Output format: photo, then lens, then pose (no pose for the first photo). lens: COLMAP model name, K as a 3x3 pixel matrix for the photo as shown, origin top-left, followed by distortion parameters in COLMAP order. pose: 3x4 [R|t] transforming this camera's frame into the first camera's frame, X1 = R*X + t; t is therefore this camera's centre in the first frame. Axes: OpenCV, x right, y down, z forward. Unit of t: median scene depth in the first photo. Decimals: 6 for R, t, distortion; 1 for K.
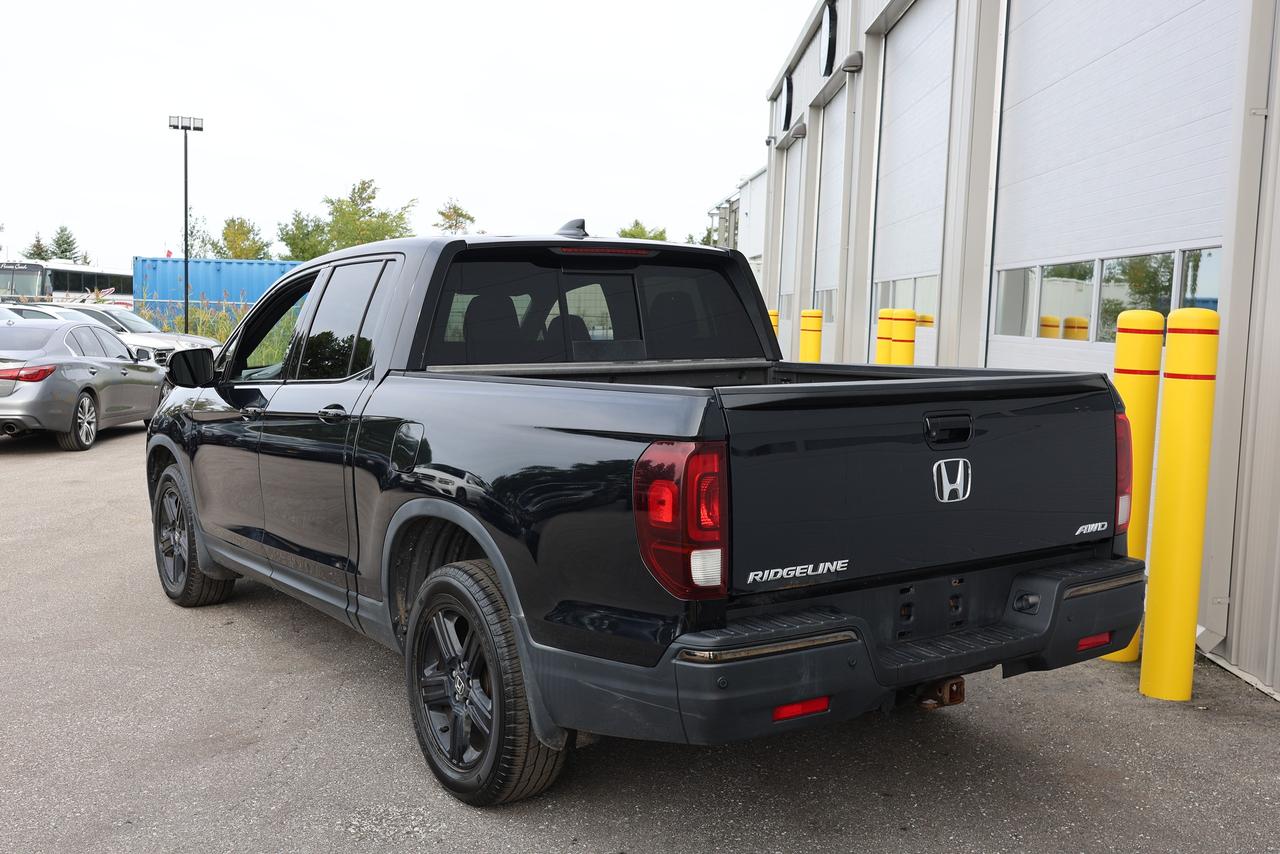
lens RADIAL K [[1284.1, 0, 636.8], [0, 1284.1, 433.6], [0, 0, 1]] dist [0.030396, 0.000000]
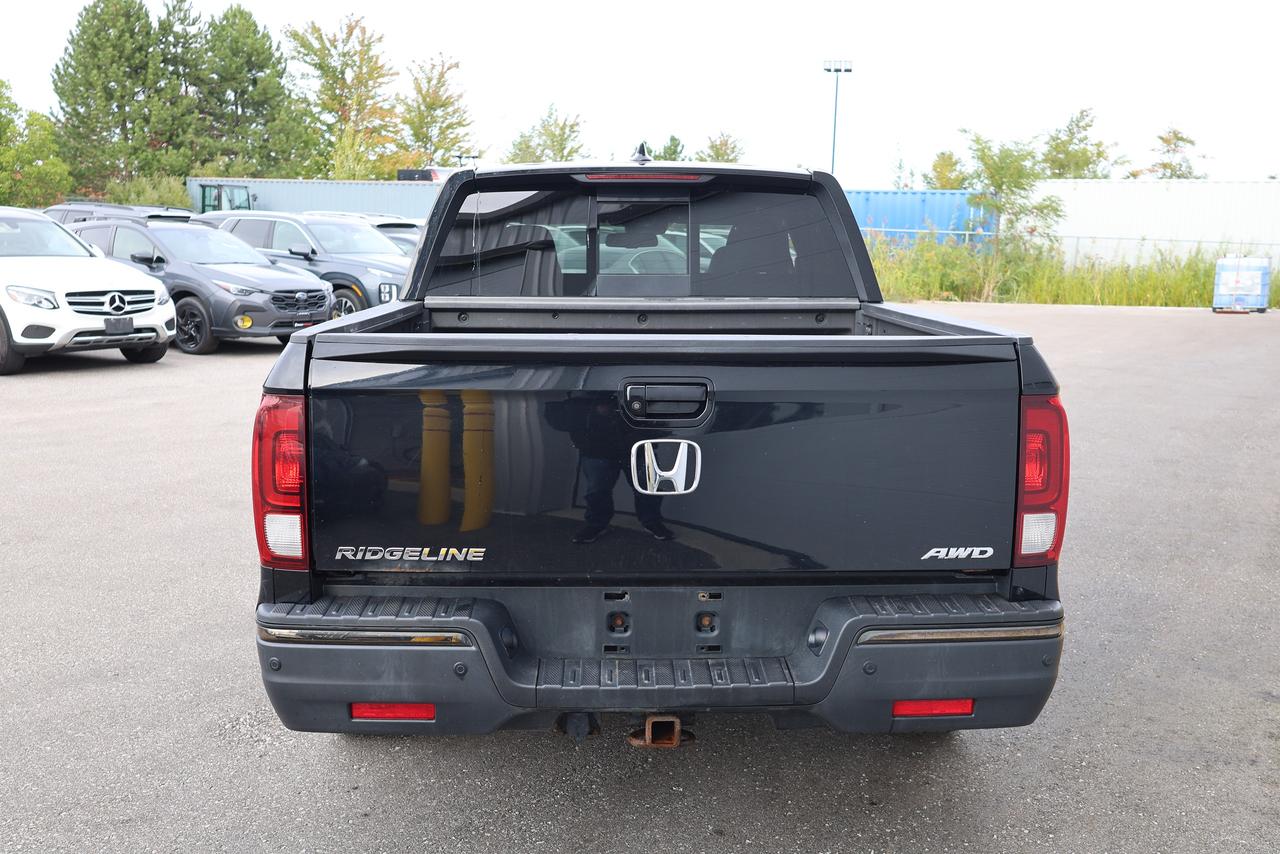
lens RADIAL K [[1170.1, 0, 640.3], [0, 1170.1, 430.0], [0, 0, 1]] dist [0.021095, 0.000000]
pose [[0.840512, 0.093798, -0.533611, 0.601732], [-0.057147, 0.994754, 0.084844, -0.044816], [0.538770, -0.040818, 0.841463, 0.391845]]
